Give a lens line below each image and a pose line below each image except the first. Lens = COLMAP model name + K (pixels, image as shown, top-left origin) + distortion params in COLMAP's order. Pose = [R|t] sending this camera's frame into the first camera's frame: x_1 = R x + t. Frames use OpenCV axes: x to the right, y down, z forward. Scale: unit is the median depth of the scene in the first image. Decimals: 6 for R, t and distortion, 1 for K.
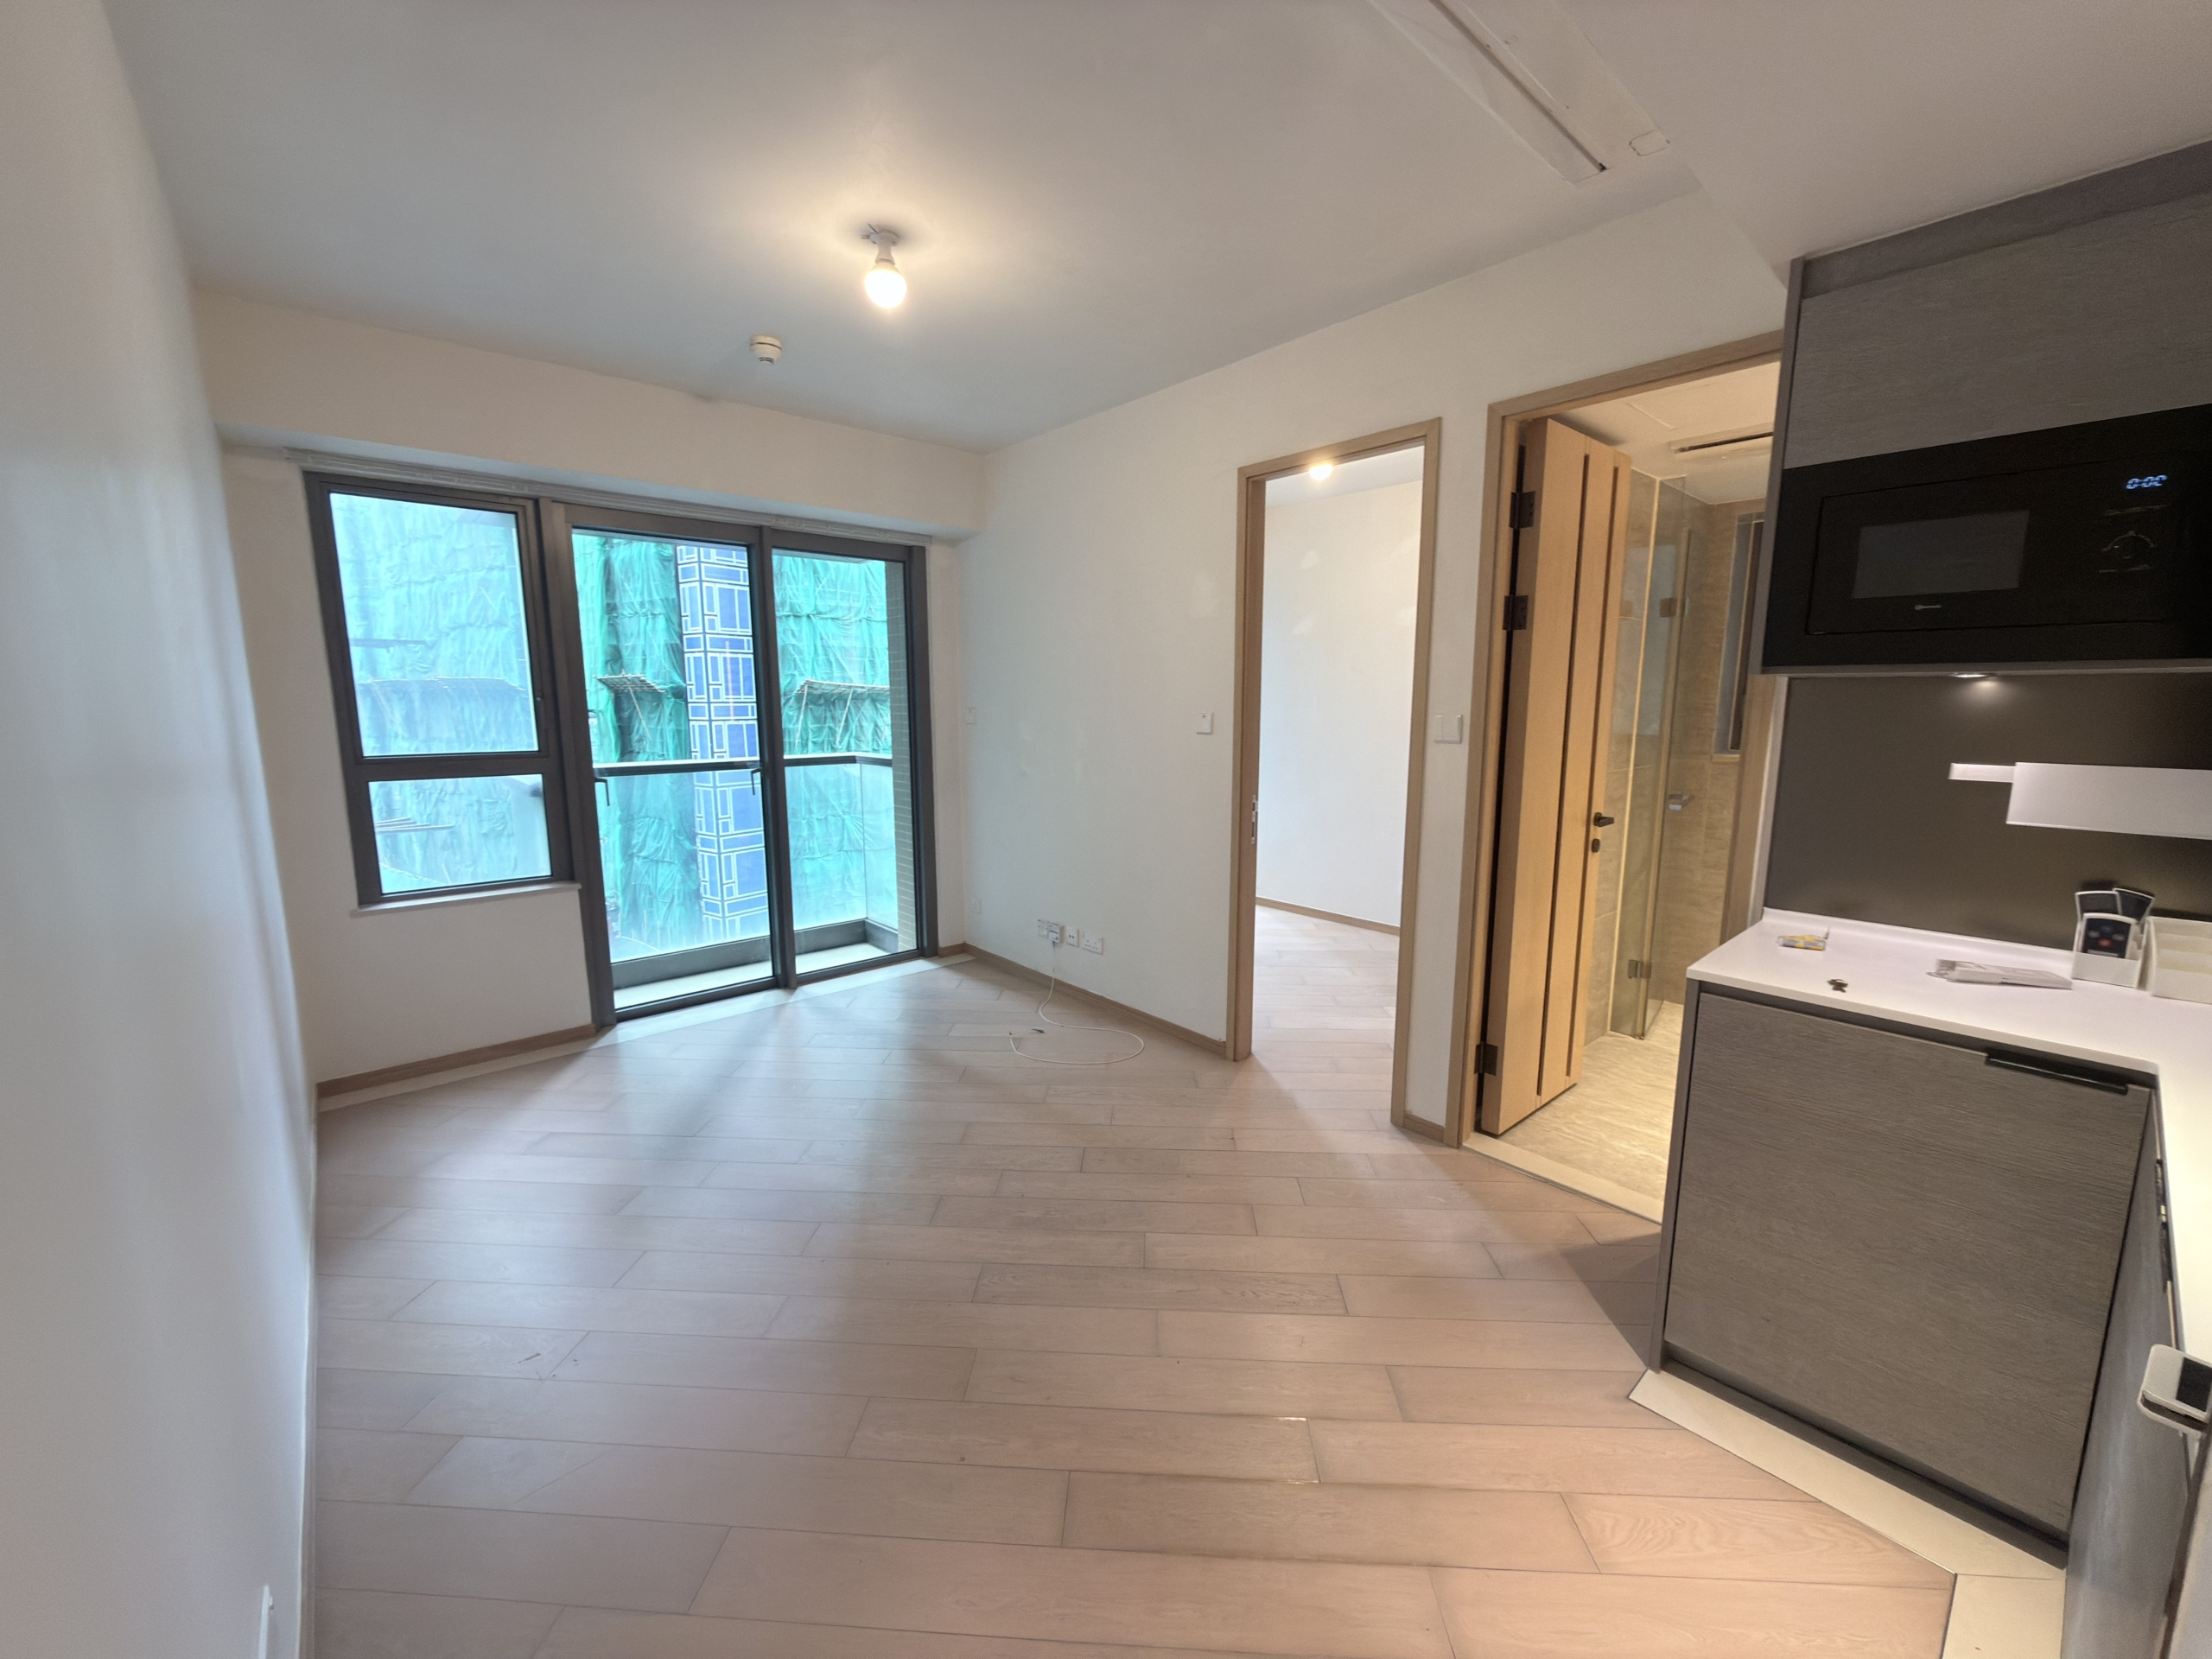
lens RADIAL K [[874.2, 0, 1106.0], [0, 874.2, 829.5], [0, 0, 1]] dist [0.001131, 0.000310]
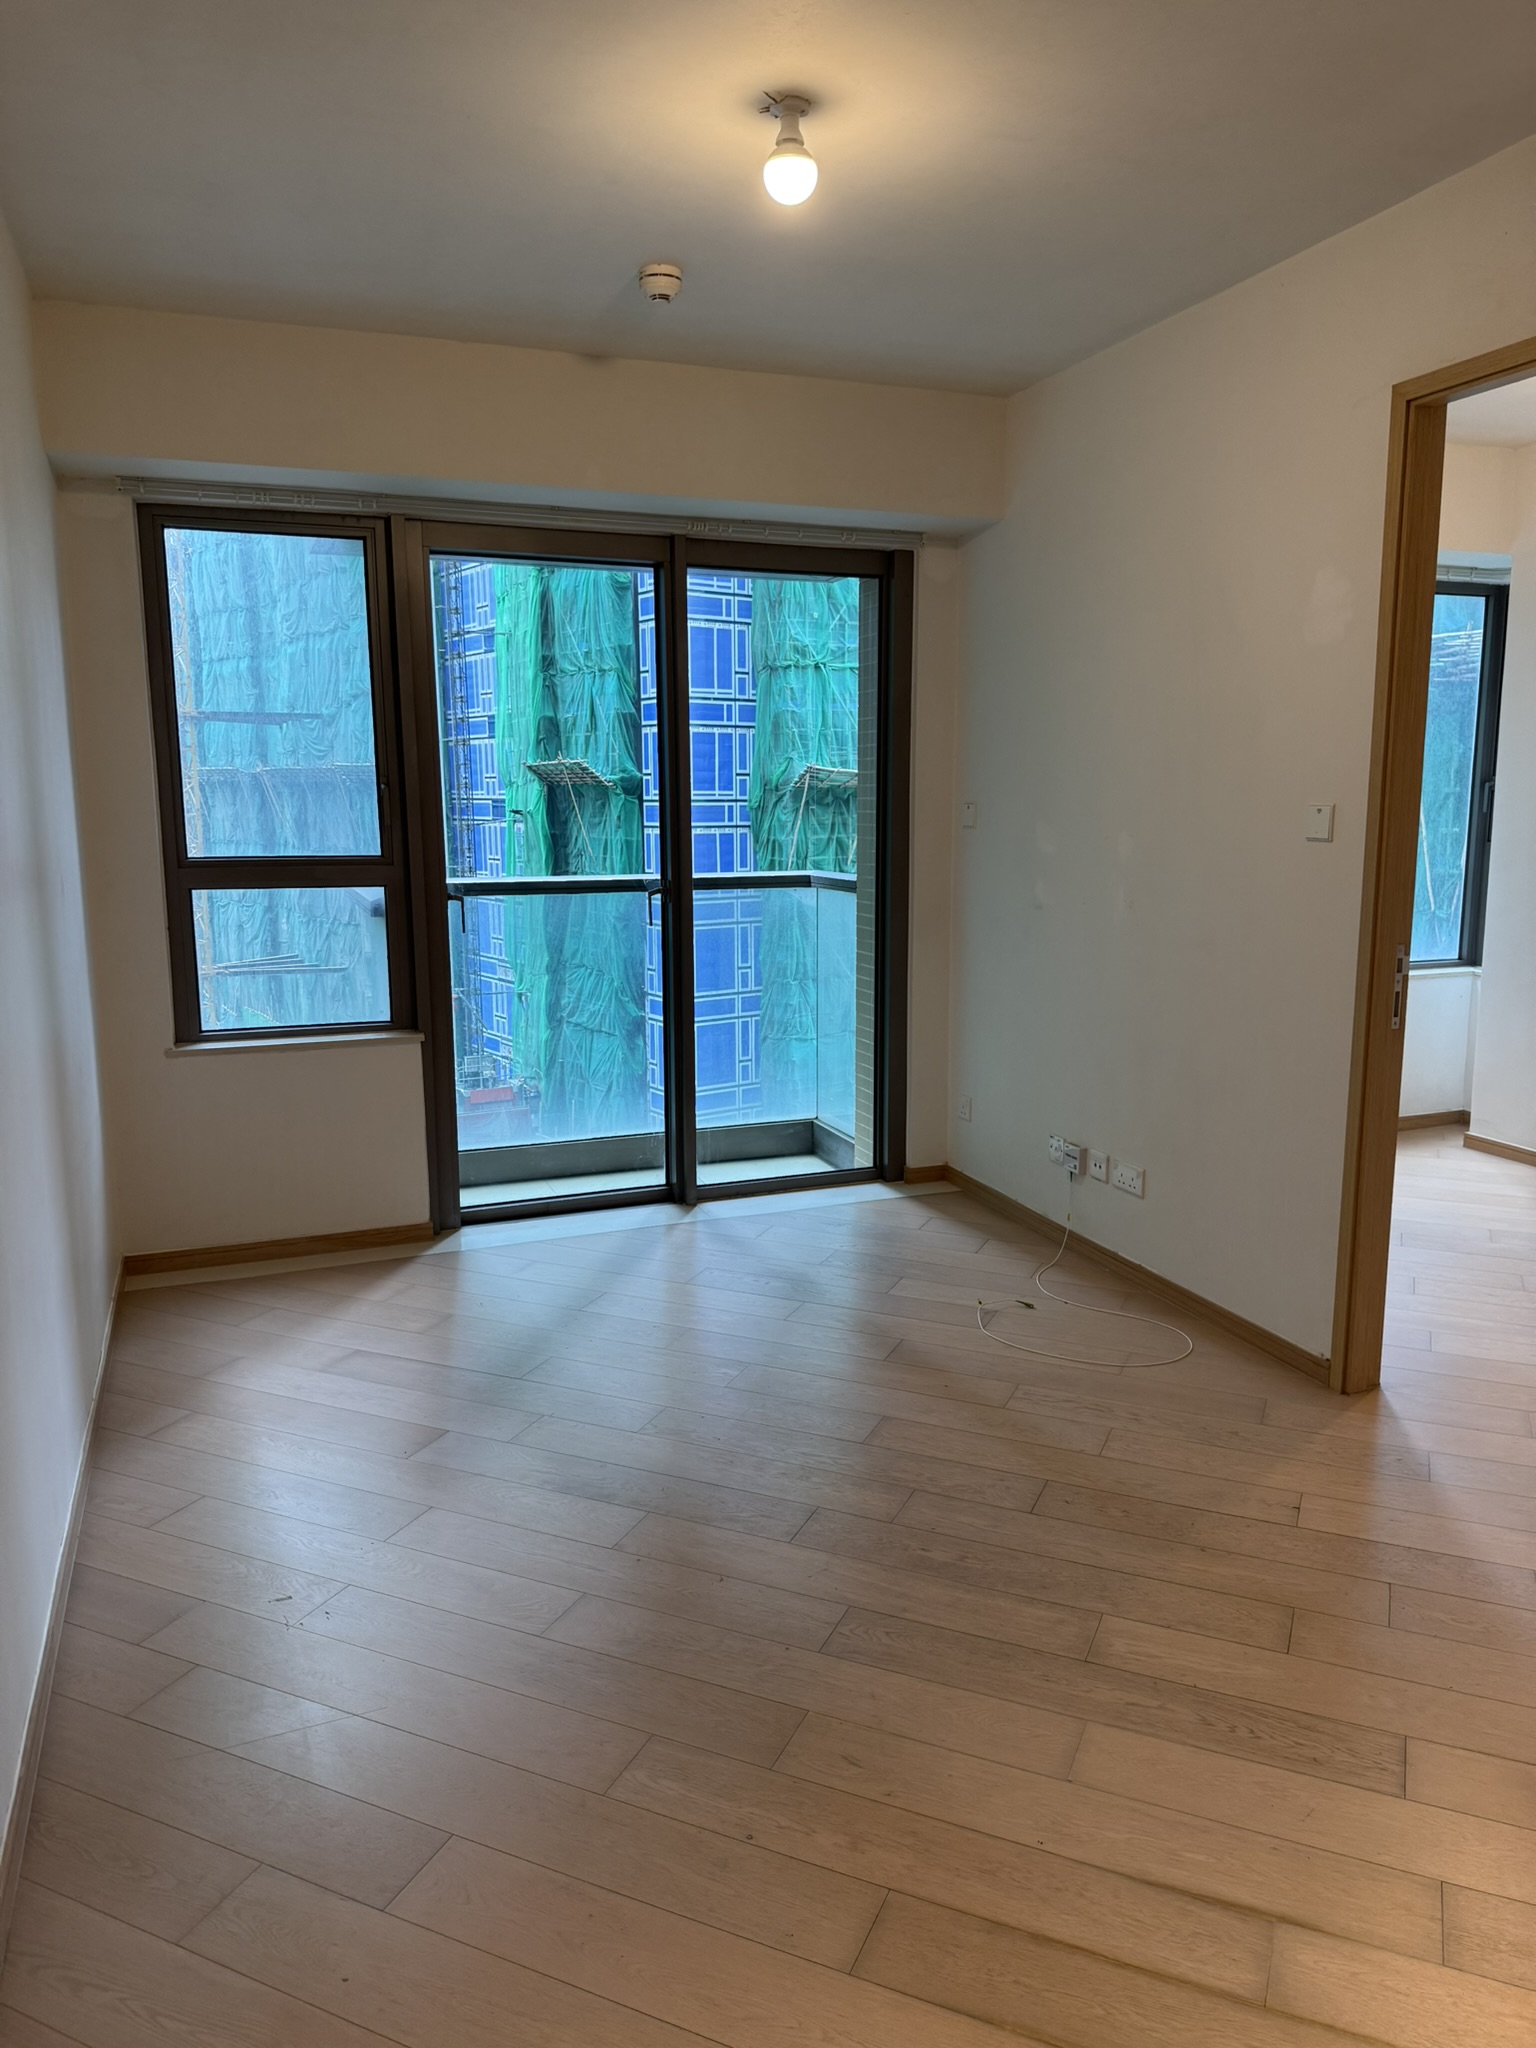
lens RADIAL K [[1412.5, 0, 768.0], [0, 1412.5, 1024.0], [0, 0, 1]] dist [0.103709, -0.157797]
pose [[0.937574, 0.053843, -0.343592, 0.095372], [-0.049491, 0.998545, 0.021430, 0.012709], [0.344246, -0.003087, 0.938875, -0.041901]]
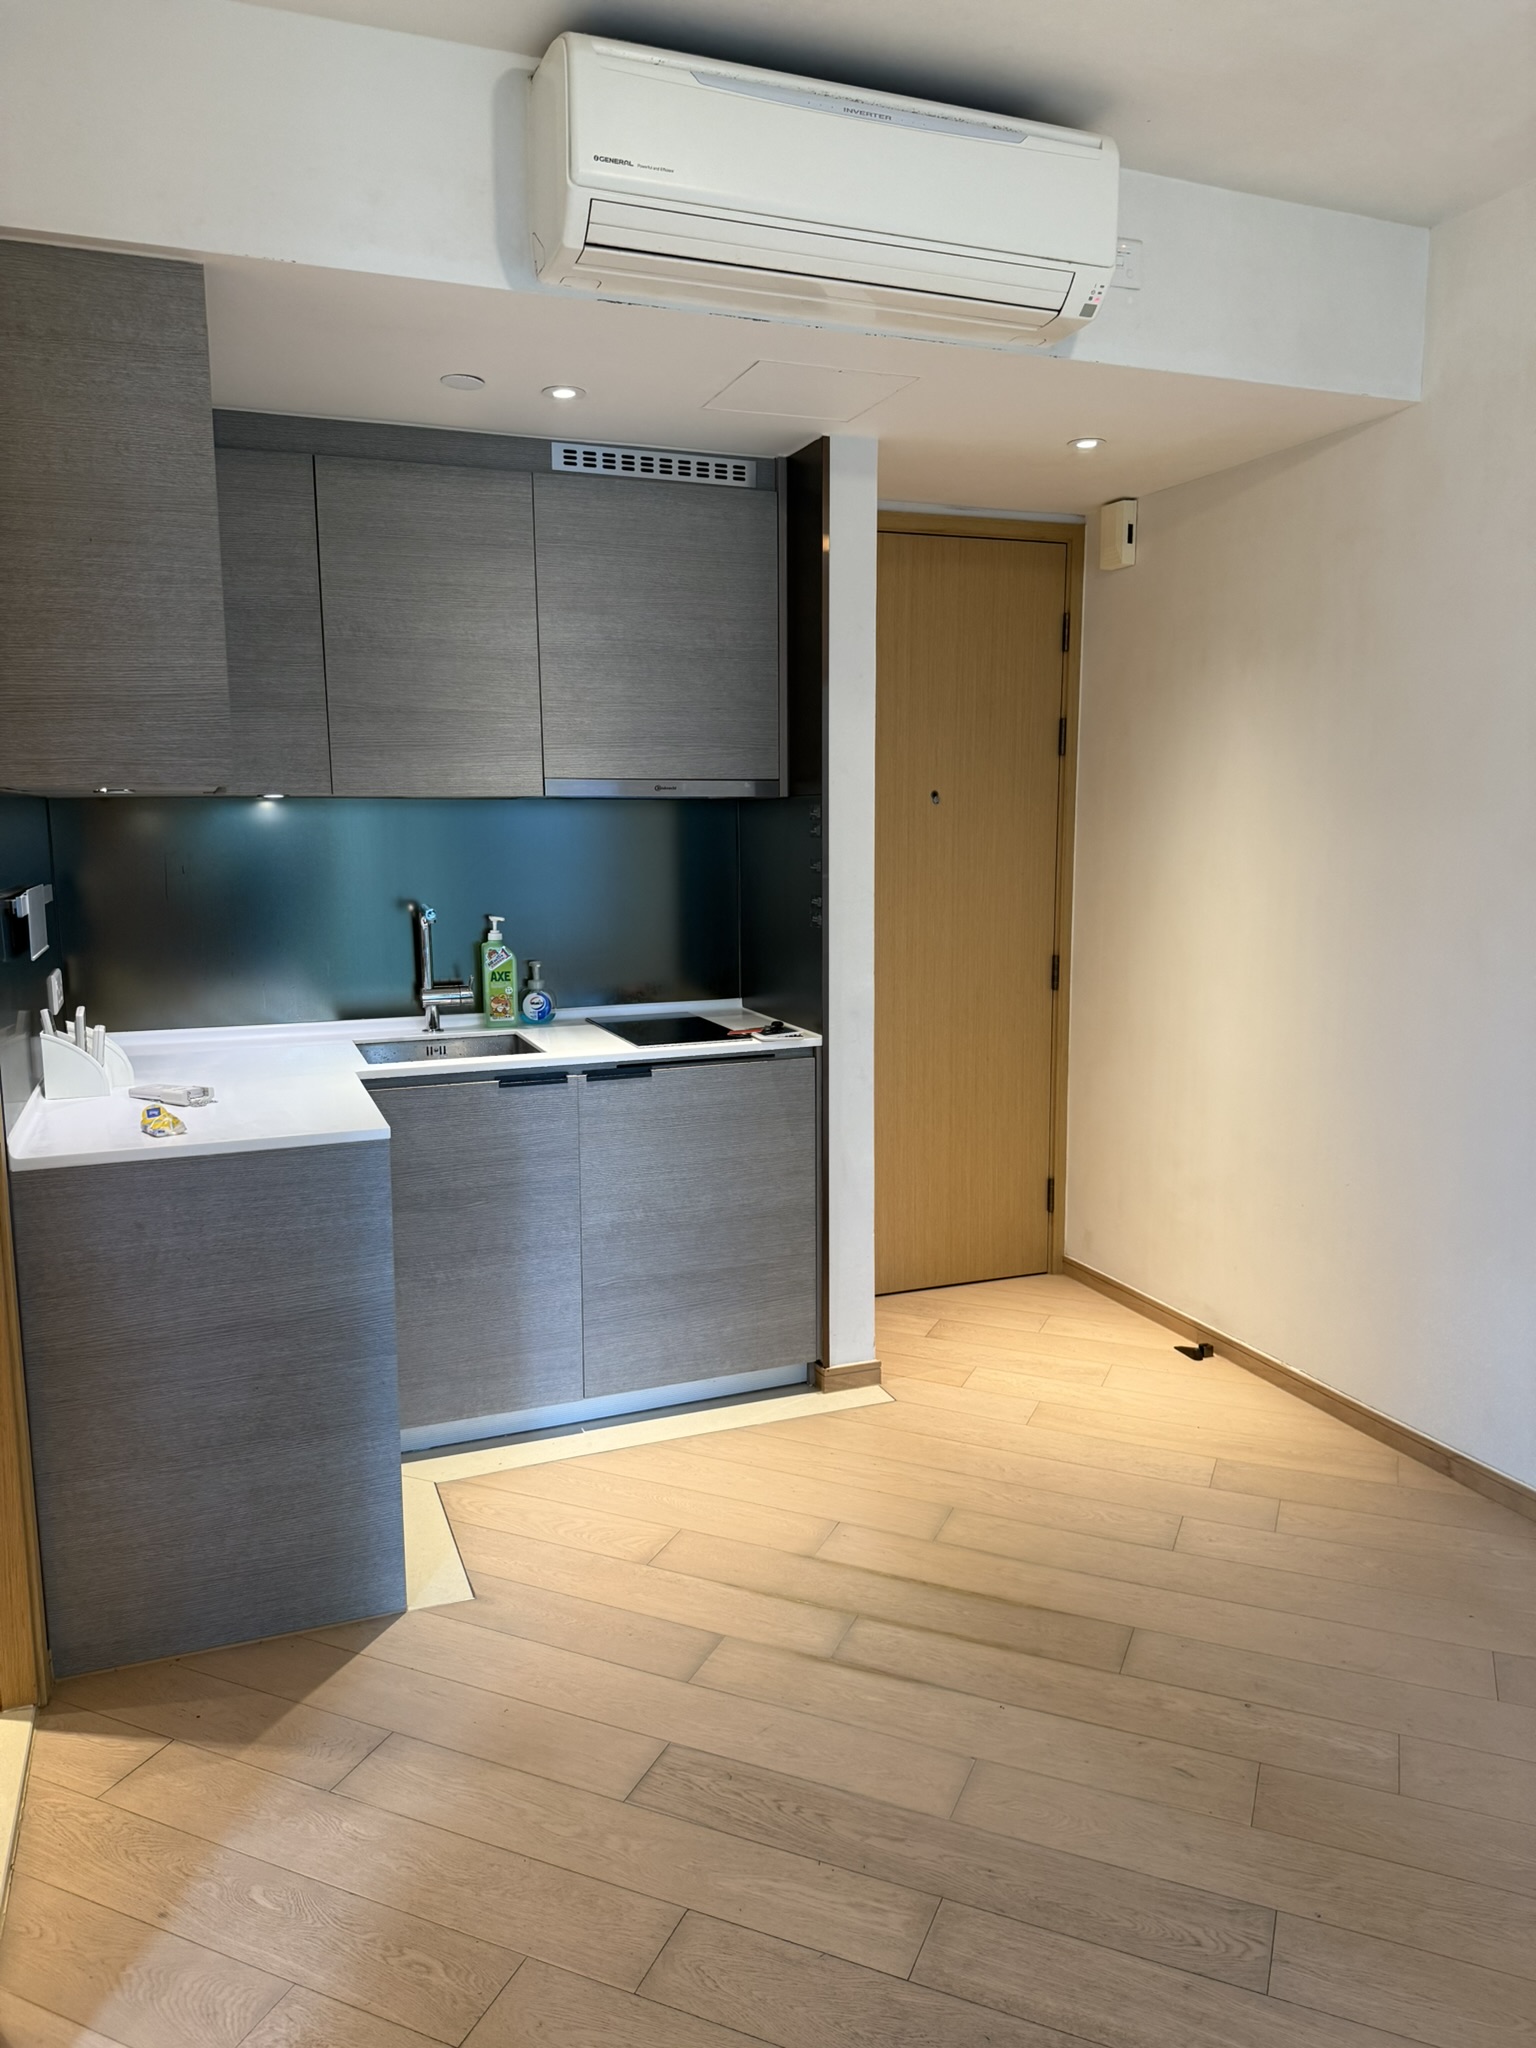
lens RADIAL K [[1446.3, 0, 768.0], [0, 1446.3, 1024.0], [0, 0, 1]] dist [0.000240, 0.001218]
pose [[-0.941656, -0.038570, 0.334361, -0.075034], [0.058460, 0.959571, 0.275330, -0.143129], [-0.331462, 0.278813, -0.901330, 0.981005]]
